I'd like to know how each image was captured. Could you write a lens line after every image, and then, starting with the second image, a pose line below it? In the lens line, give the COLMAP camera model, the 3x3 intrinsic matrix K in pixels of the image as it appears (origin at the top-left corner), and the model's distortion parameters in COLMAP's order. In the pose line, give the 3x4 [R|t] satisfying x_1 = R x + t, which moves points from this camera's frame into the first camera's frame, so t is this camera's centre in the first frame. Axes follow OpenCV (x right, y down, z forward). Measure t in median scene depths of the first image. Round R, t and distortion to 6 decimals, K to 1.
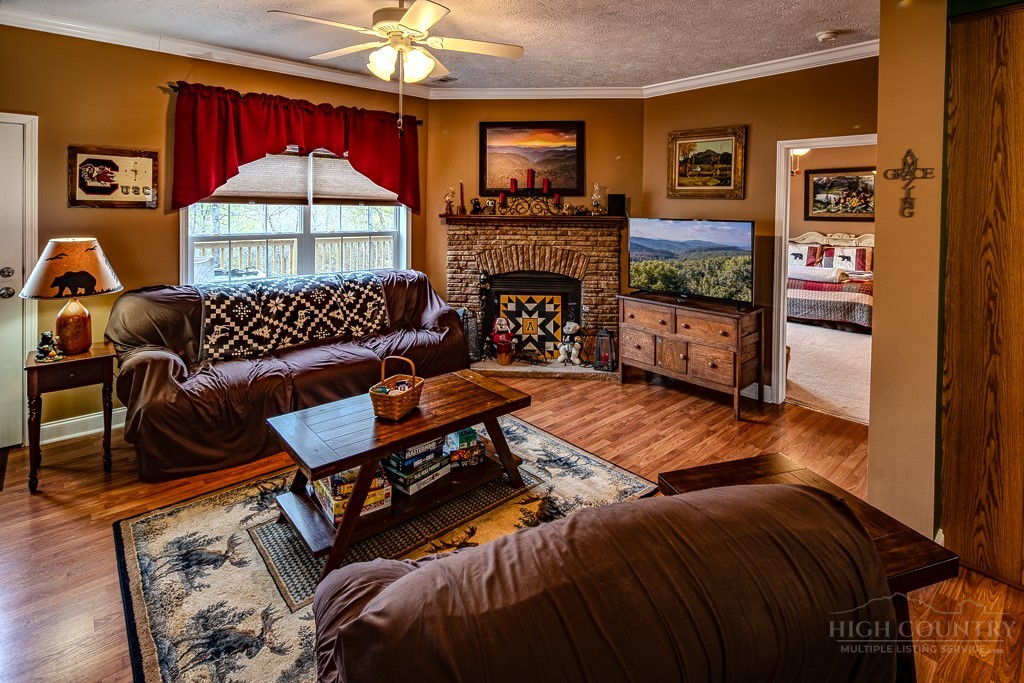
lens RADIAL K [[496.0, 0, 511.2], [0, 496.0, 213.2], [0, 0, 1]] dist [0.001186, -0.000602]
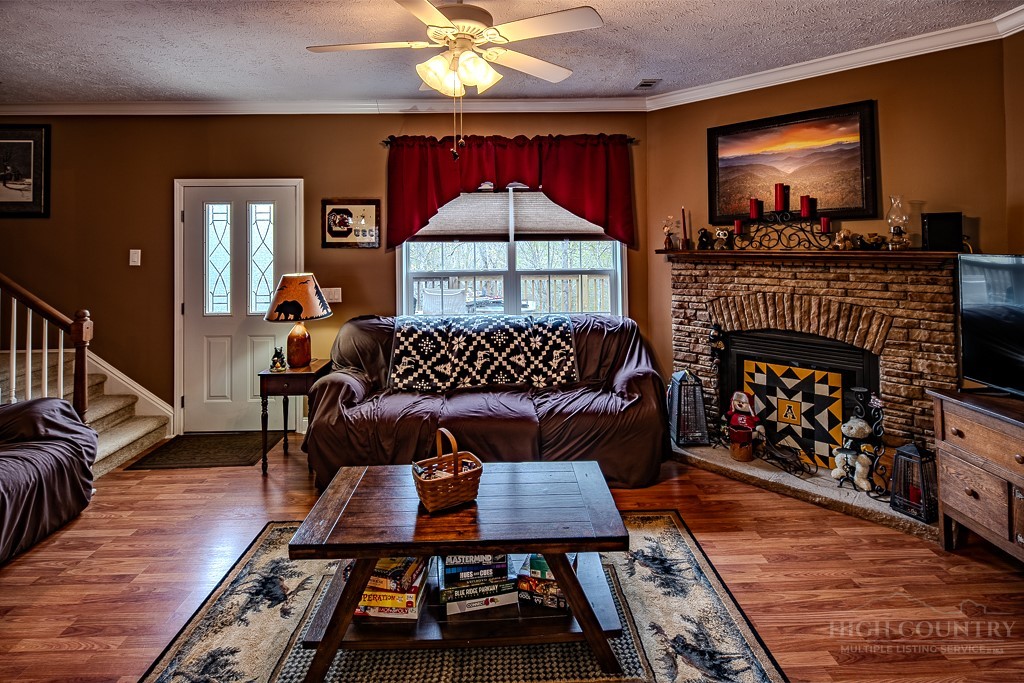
lens RADIAL K [[497.9, 0, 511.6], [0, 497.9, 229.3], [0, 0, 1]] dist [0.002861, -0.002563]
pose [[0.767407, -0.034531, -0.640230, 0.225744], [0.013203, 0.999188, -0.038065, -0.003716], [0.641025, 0.020758, 0.767239, 0.256701]]
